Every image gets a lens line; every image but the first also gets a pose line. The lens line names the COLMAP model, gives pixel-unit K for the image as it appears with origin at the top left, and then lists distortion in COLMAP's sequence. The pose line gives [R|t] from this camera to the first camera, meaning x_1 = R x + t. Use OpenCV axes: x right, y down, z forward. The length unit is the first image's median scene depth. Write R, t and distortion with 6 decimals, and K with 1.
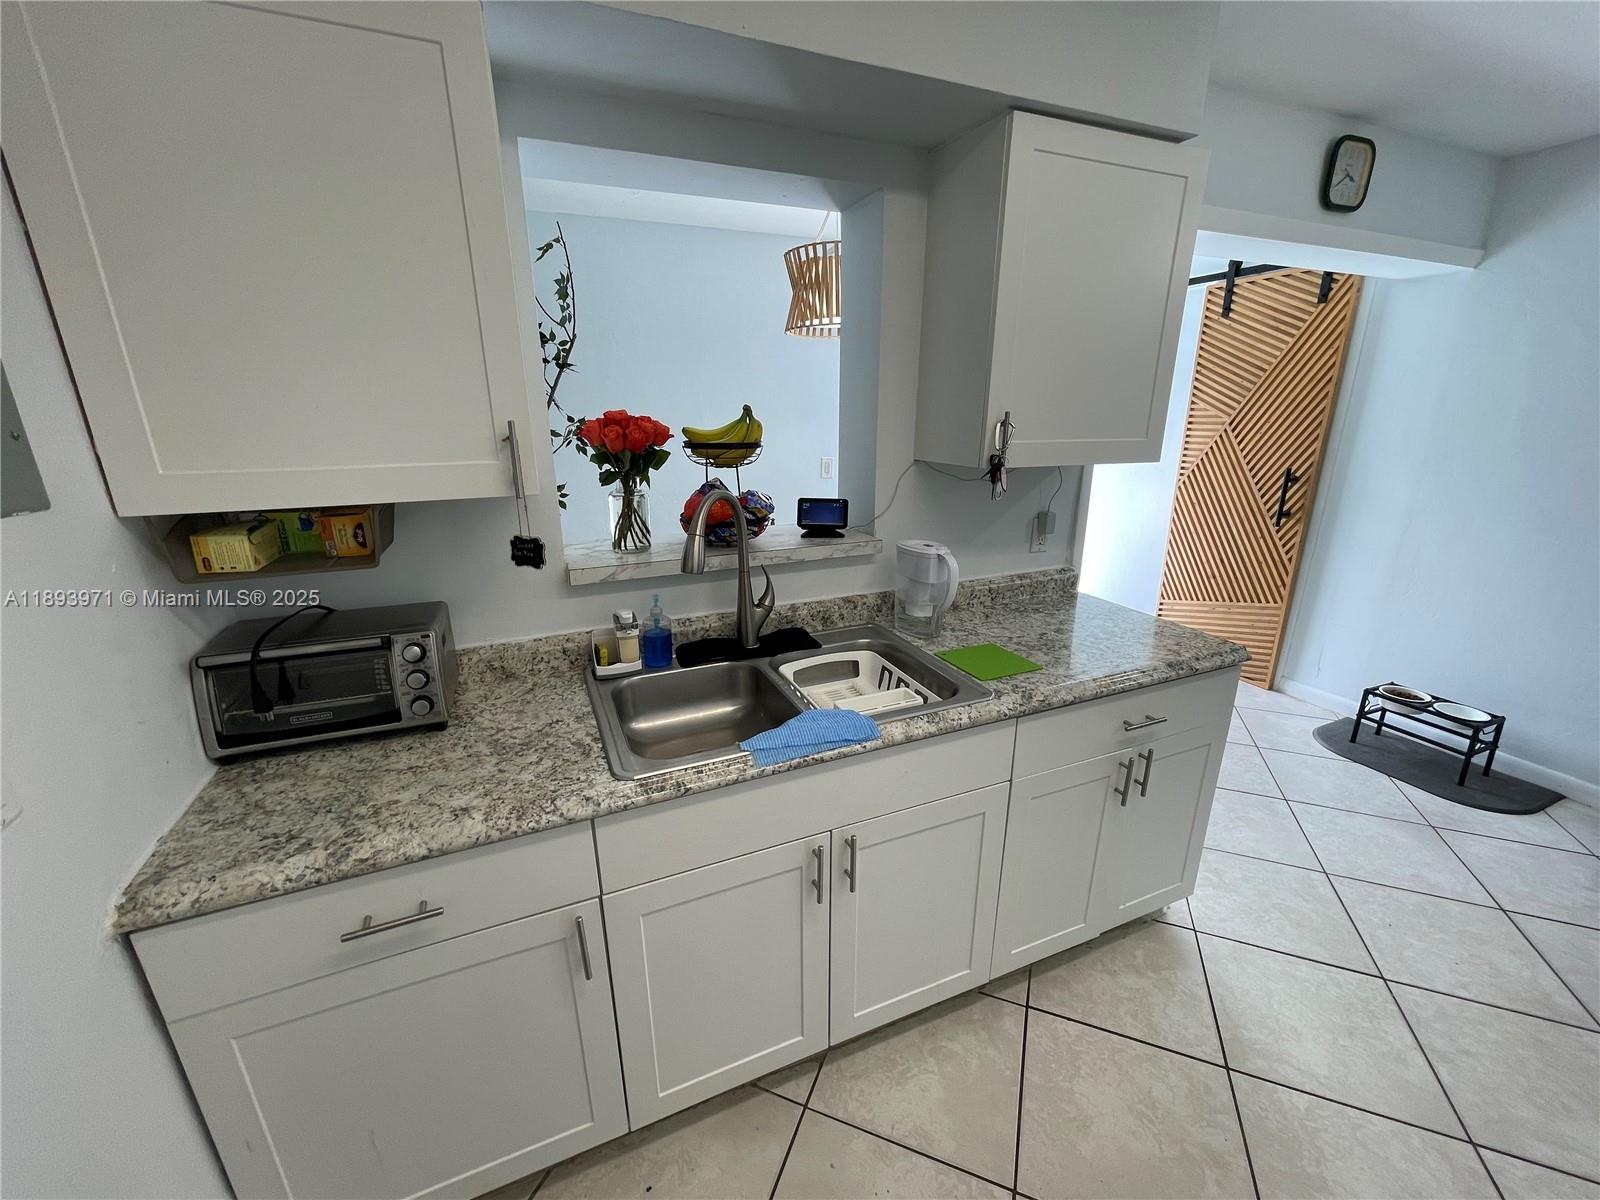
lens RADIAL K [[637.8, 0, 791.9], [0, 637.8, 608.9], [0, 0, 1]] dist [-0.003174, -0.000090]
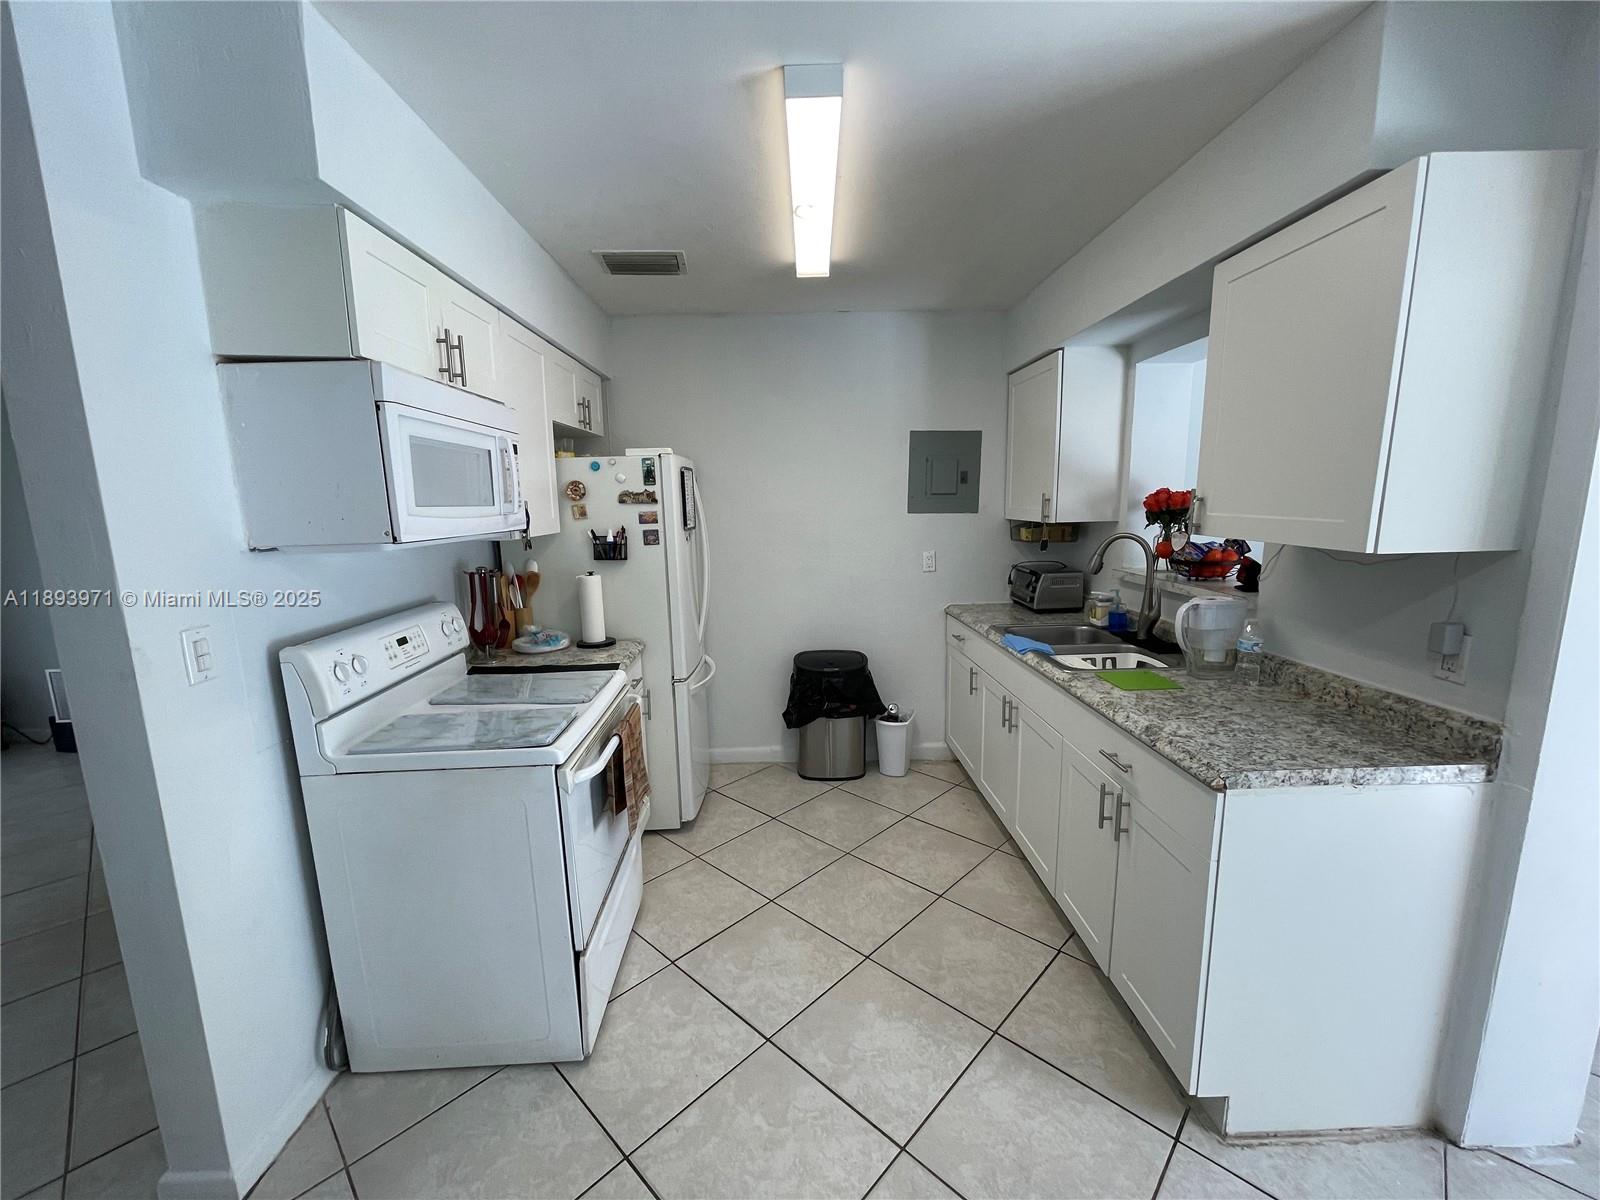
lens RADIAL K [[637.8, 0, 796.5], [0, 637.8, 602.4], [0, 0, 1]] dist [-0.003174, -0.000090]
pose [[-0.354046, 0.170115, -0.919626, 1.758099], [-0.258032, 0.927383, 0.270889, -0.241054], [0.898928, 0.333200, -0.284441, 0.731808]]
